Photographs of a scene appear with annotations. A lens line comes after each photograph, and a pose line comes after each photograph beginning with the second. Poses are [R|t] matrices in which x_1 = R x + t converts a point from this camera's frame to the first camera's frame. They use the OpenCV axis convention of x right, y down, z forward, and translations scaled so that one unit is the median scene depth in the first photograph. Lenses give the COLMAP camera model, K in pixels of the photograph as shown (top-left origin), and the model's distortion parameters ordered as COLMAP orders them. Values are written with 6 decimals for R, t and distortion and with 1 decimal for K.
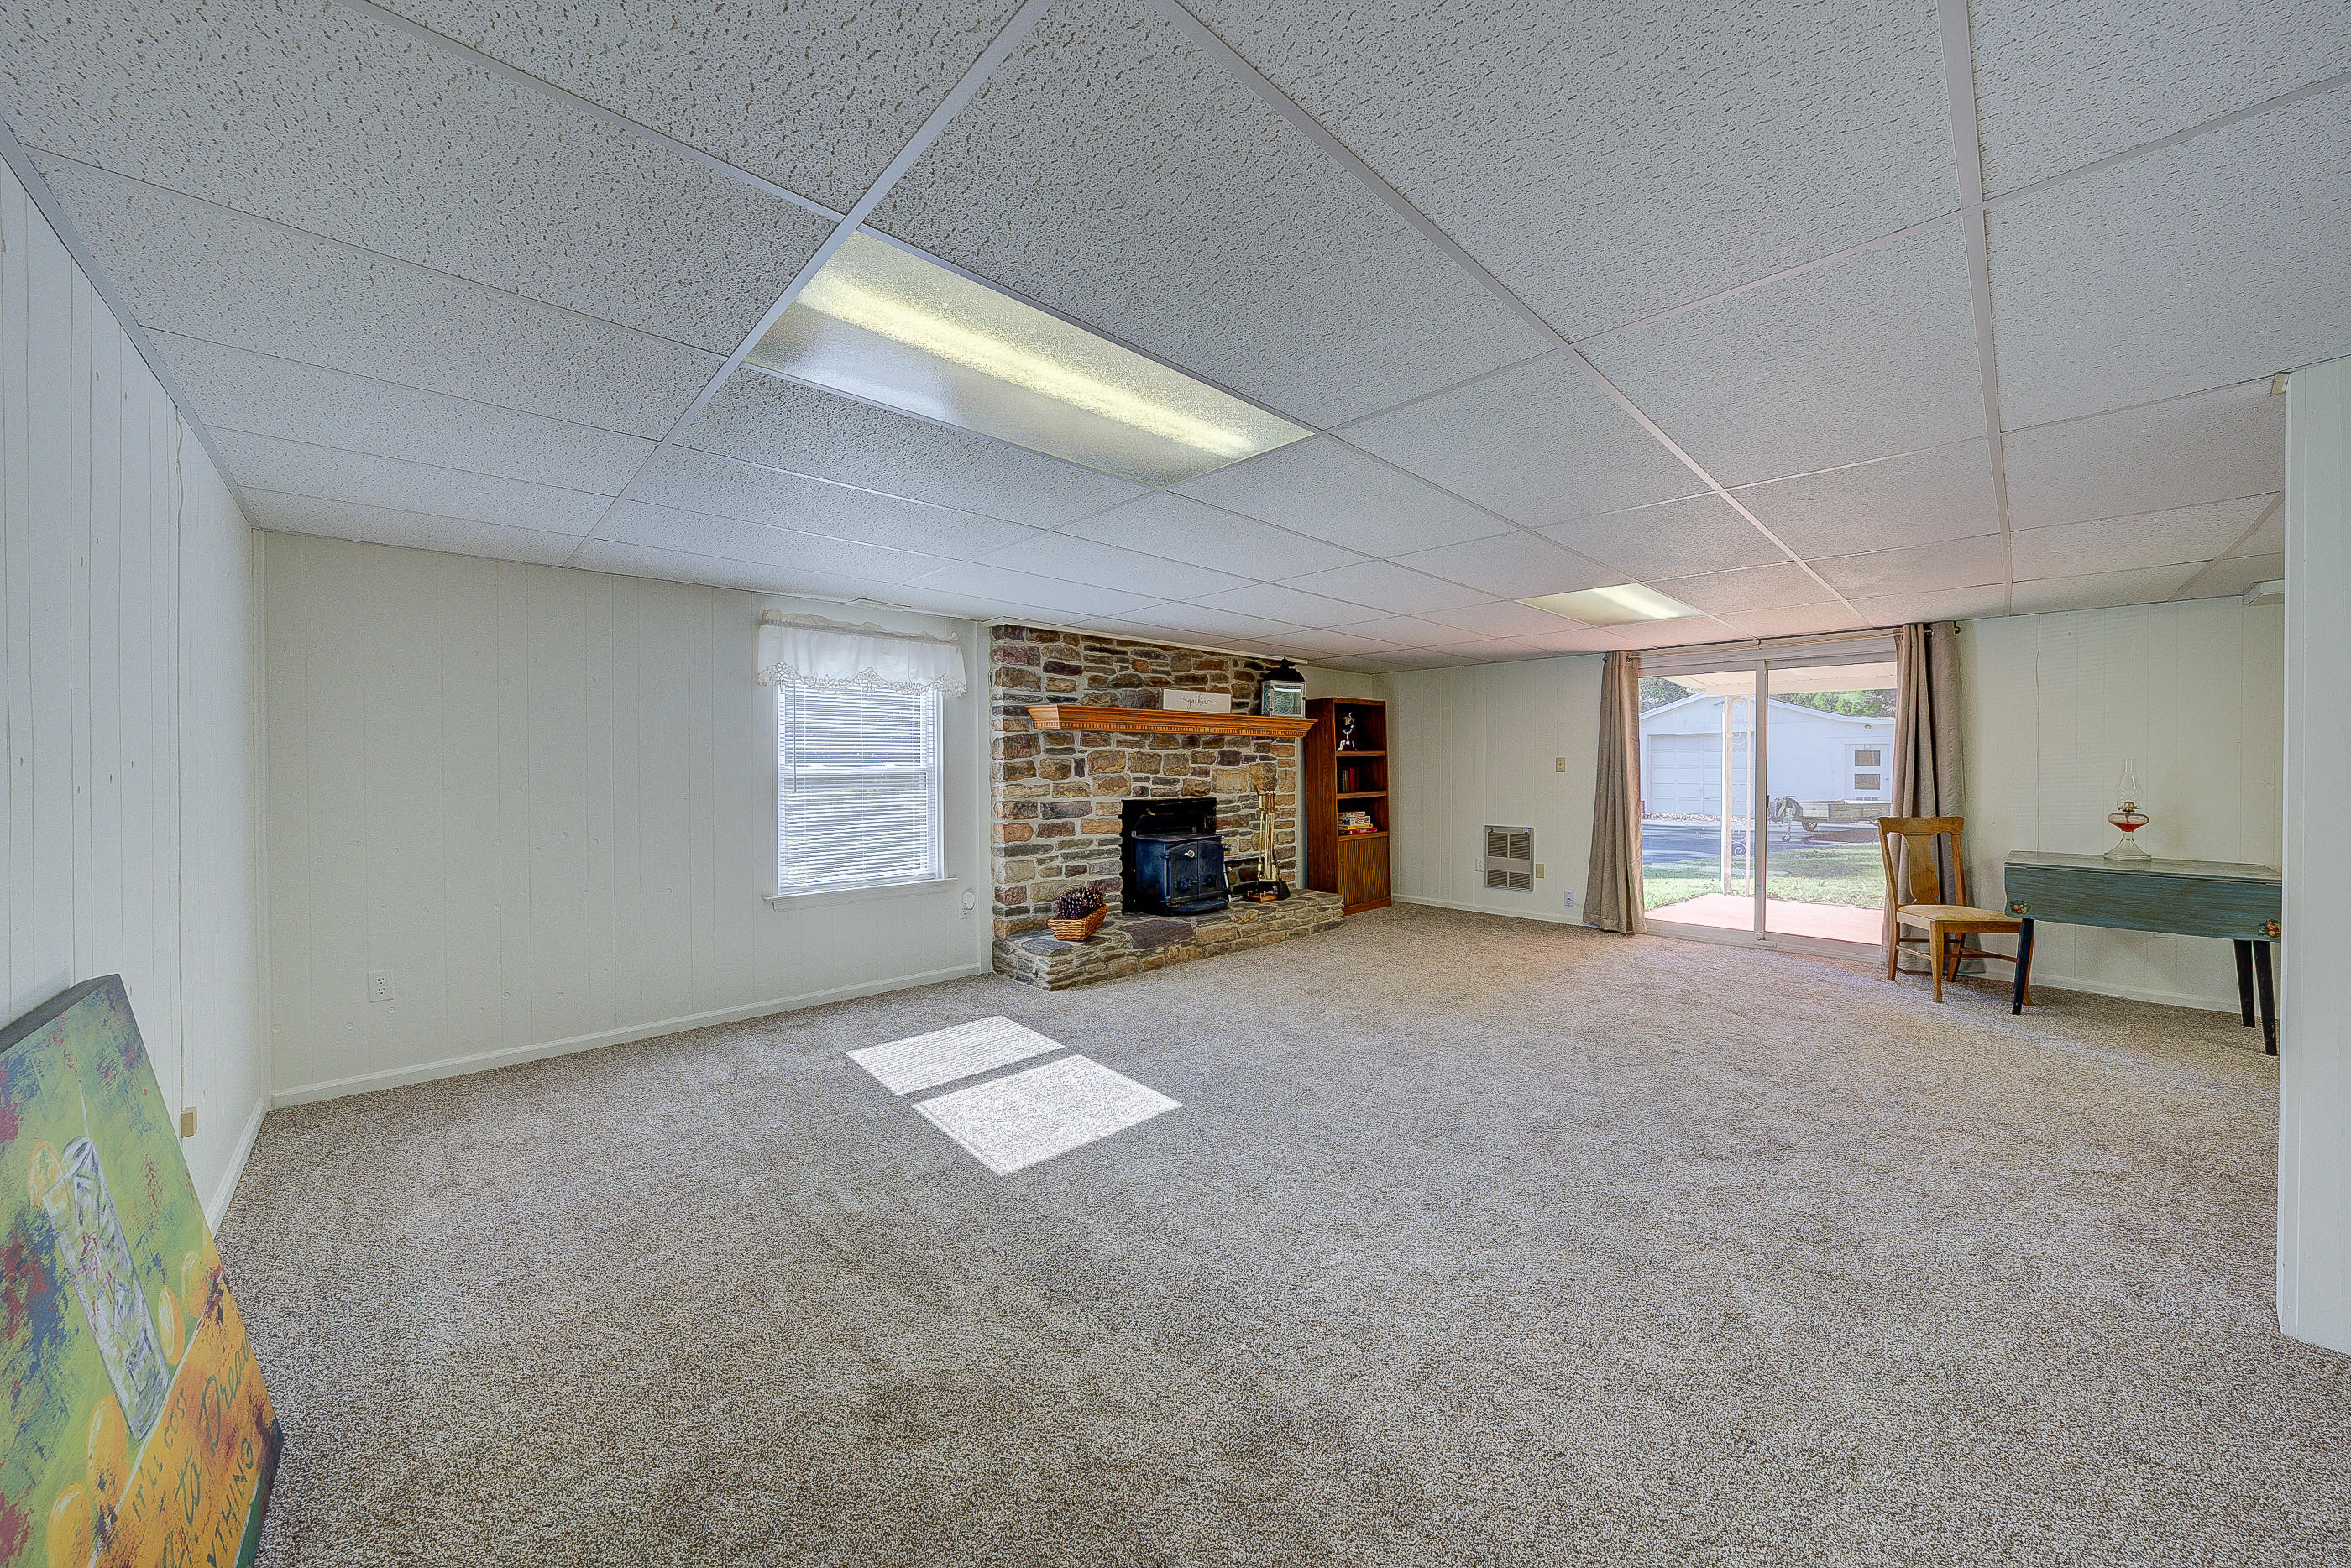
lens RADIAL K [[812.3, 0, 1164.2], [0, 812.3, 774.1], [0, 0, 1]] dist [-0.023201, 0.006110]
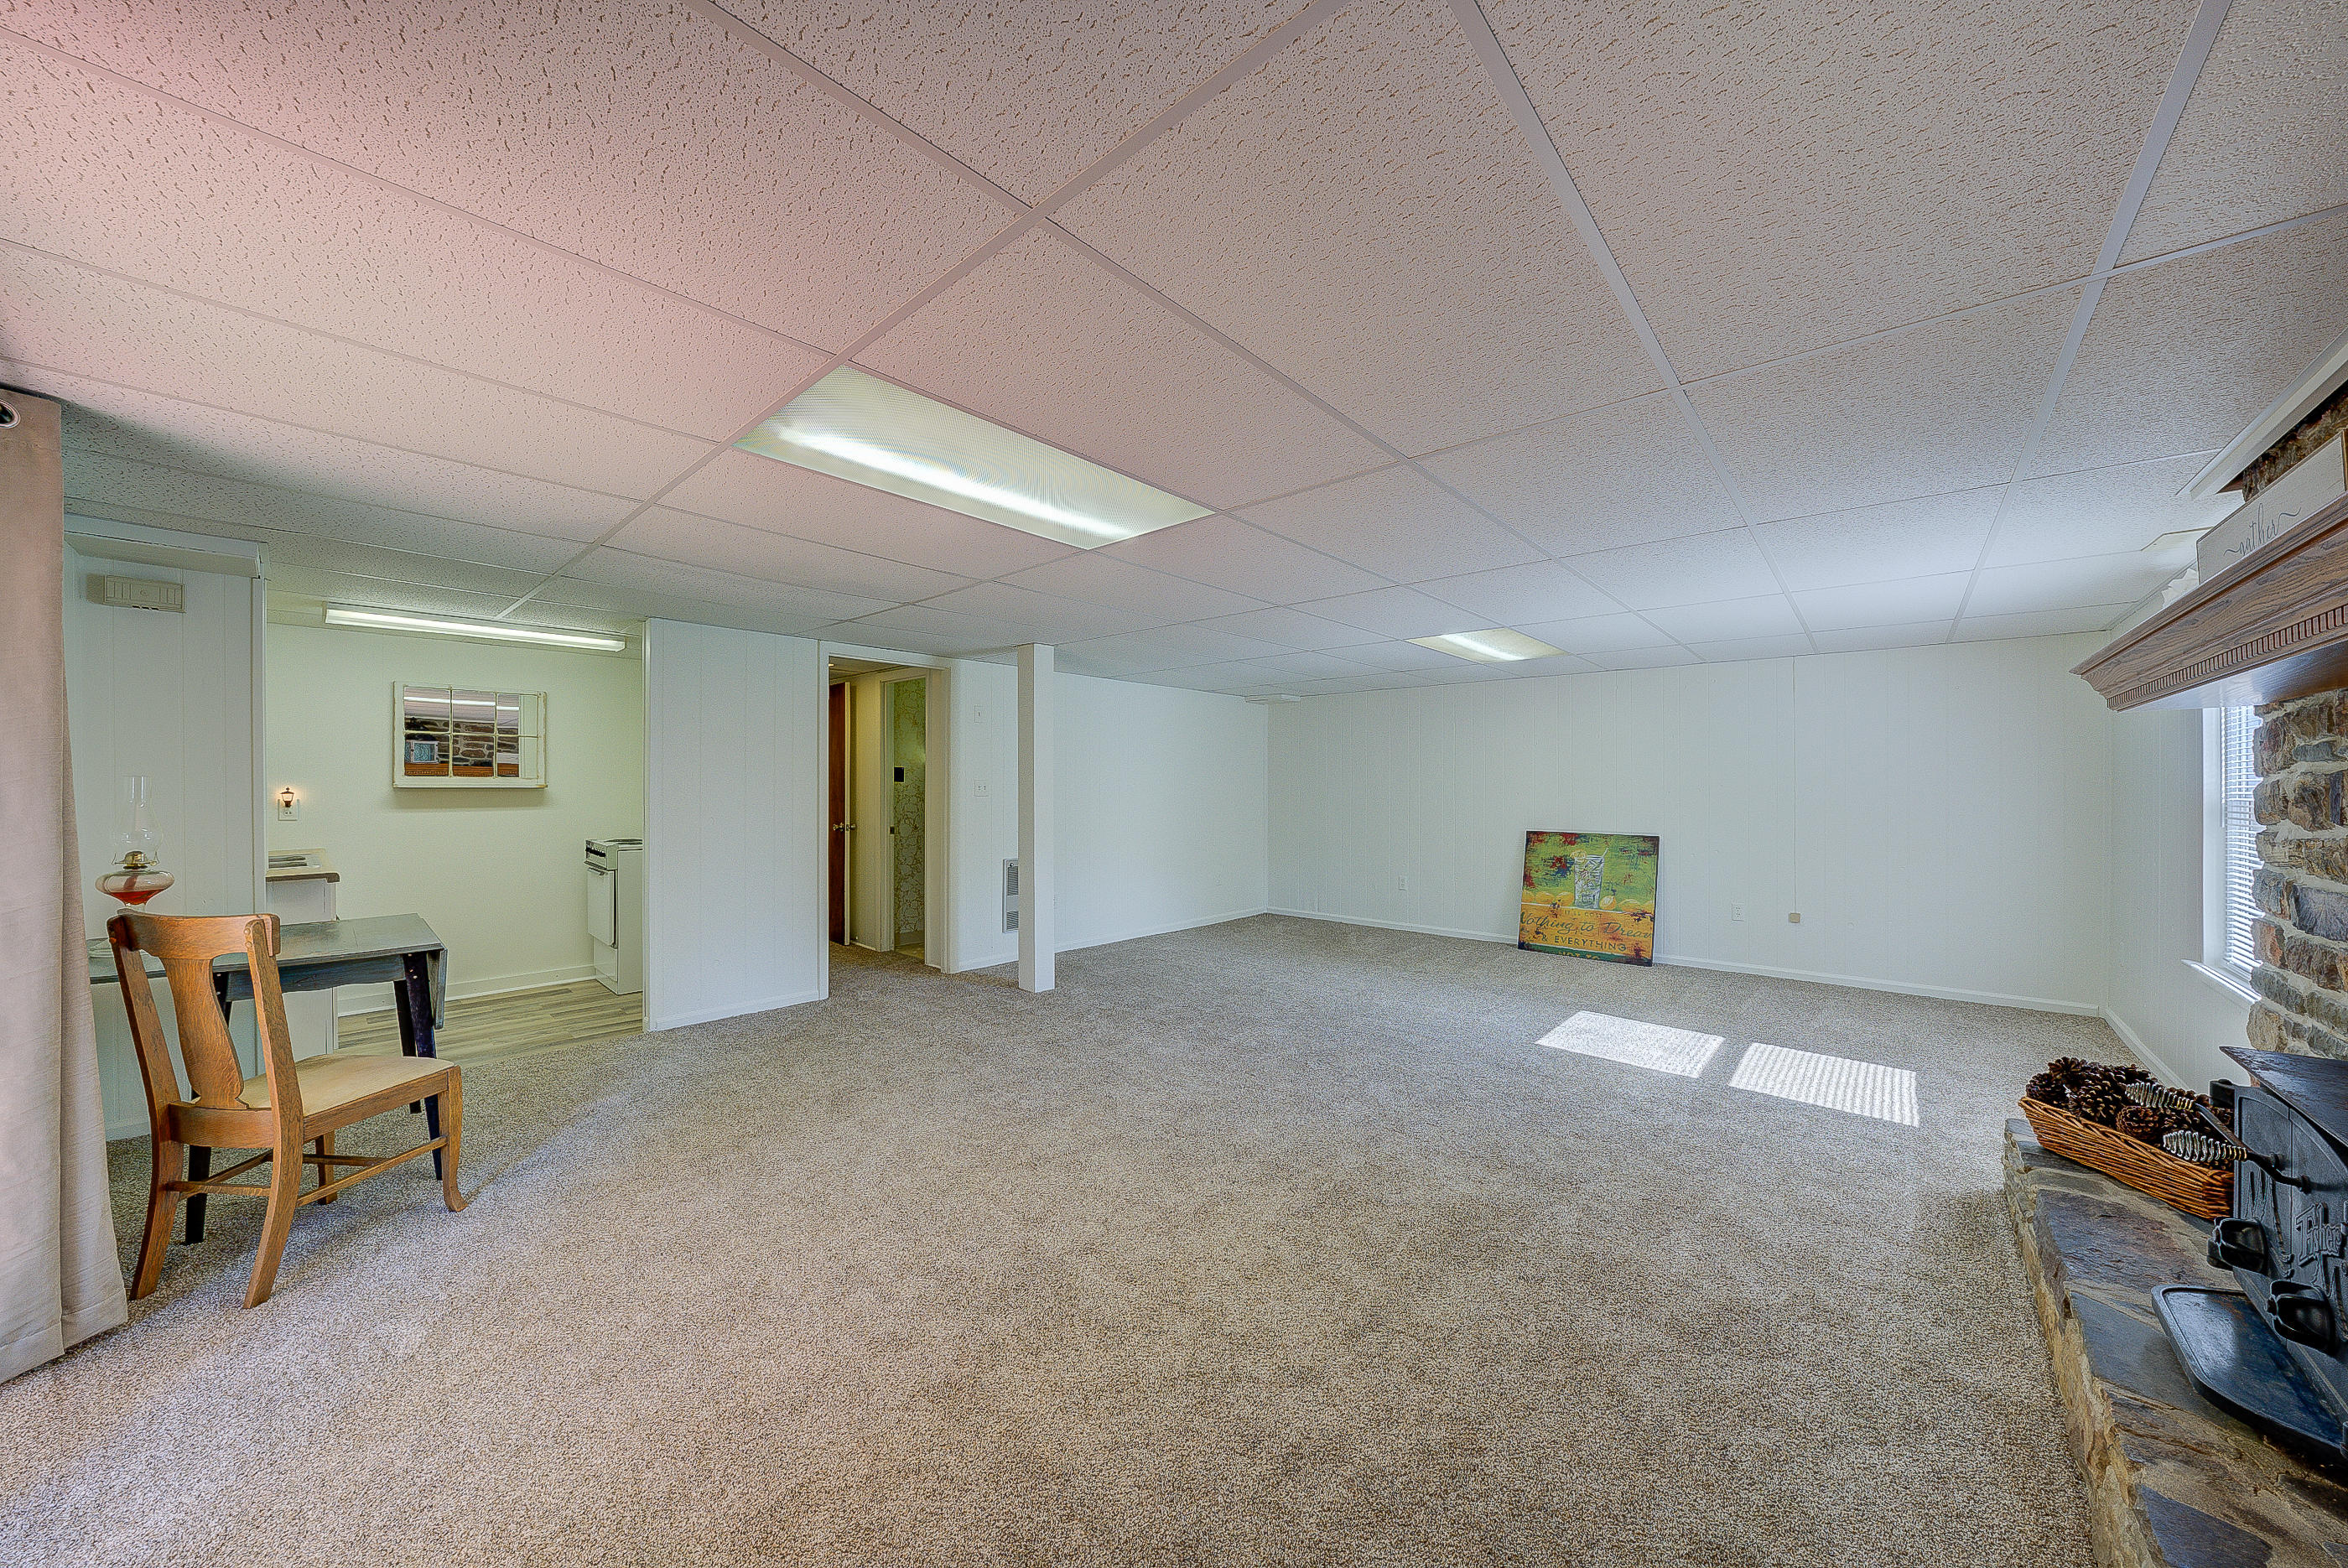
lens RADIAL K [[811.3, 0, 1162.7], [0, 811.3, 774.1], [0, 0, 1]] dist [-0.023201, 0.006110]
pose [[-0.996935, -0.003484, -0.078160, 0.481169], [-0.003274, 0.999991, -0.002817, -0.019158], [0.078169, -0.002552, -0.996937, 1.476813]]
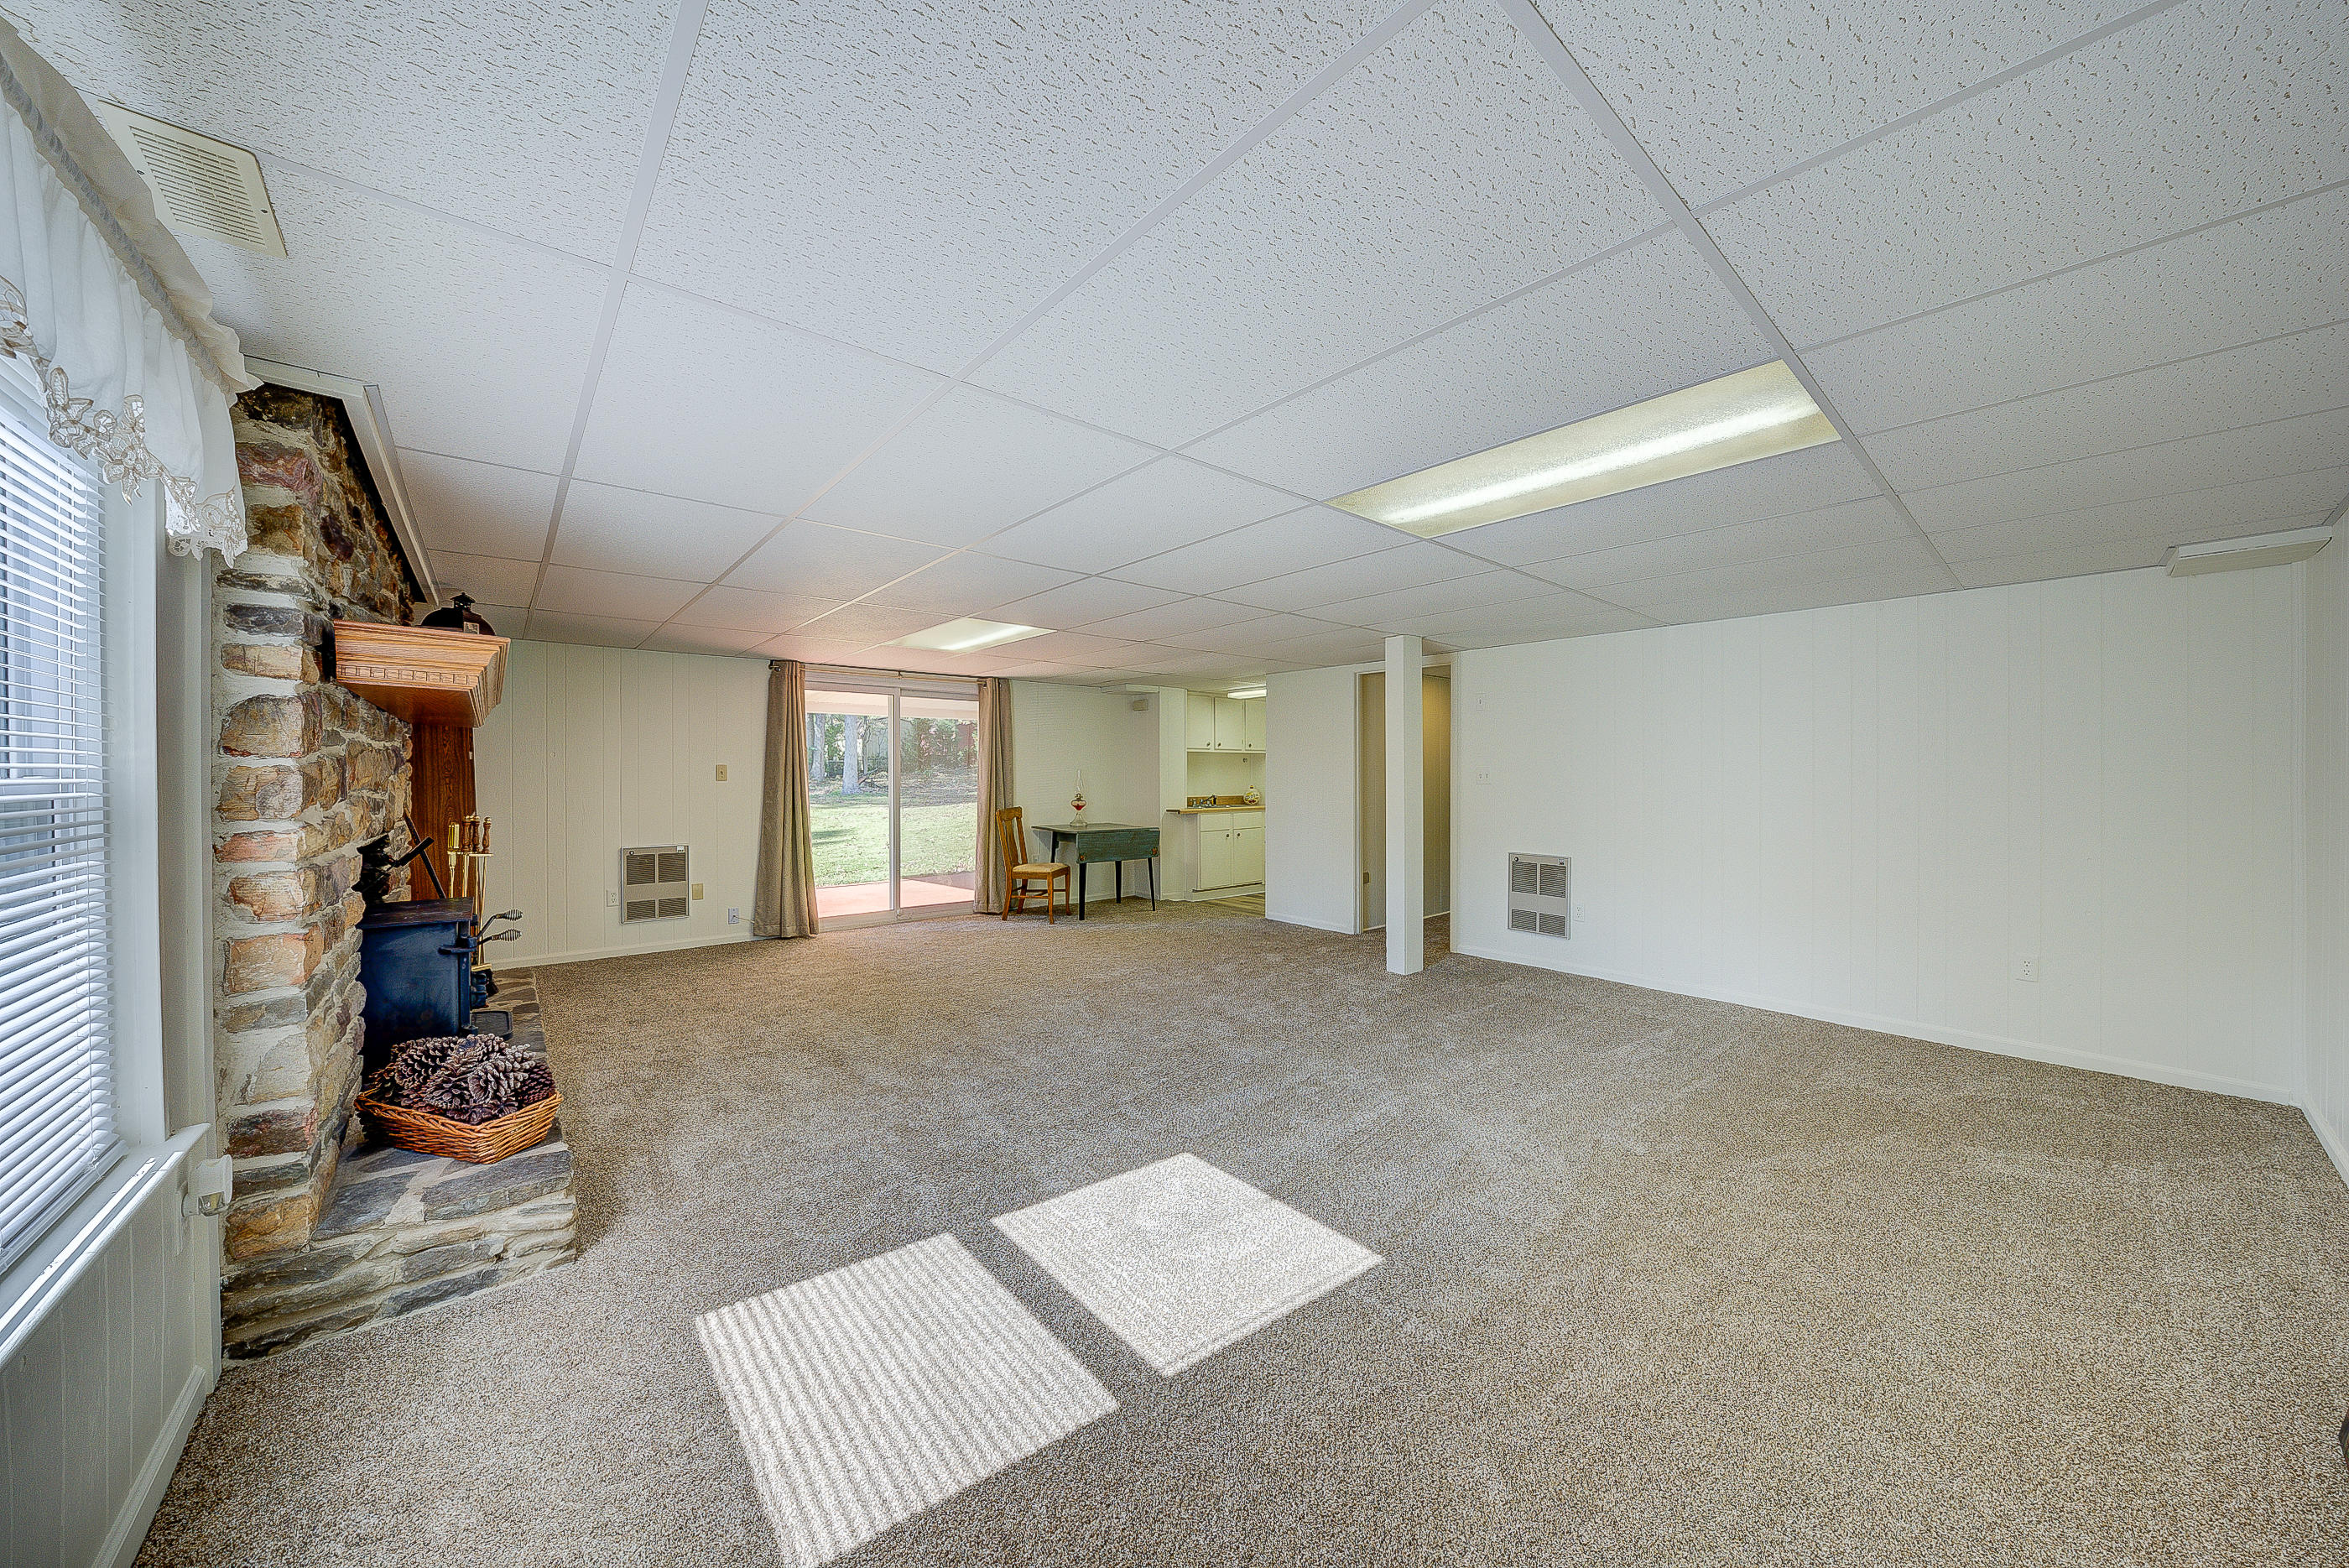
lens RADIAL K [[811.7, 0, 1163.2], [0, 811.7, 774.1], [0, 0, 1]] dist [-0.023201, 0.006110]
pose [[0.069446, -0.000850, 0.997585, -0.564599], [0.009820, 0.999952, 0.000169, -0.007457], [-0.997537, 0.009784, 0.069451, 0.618711]]
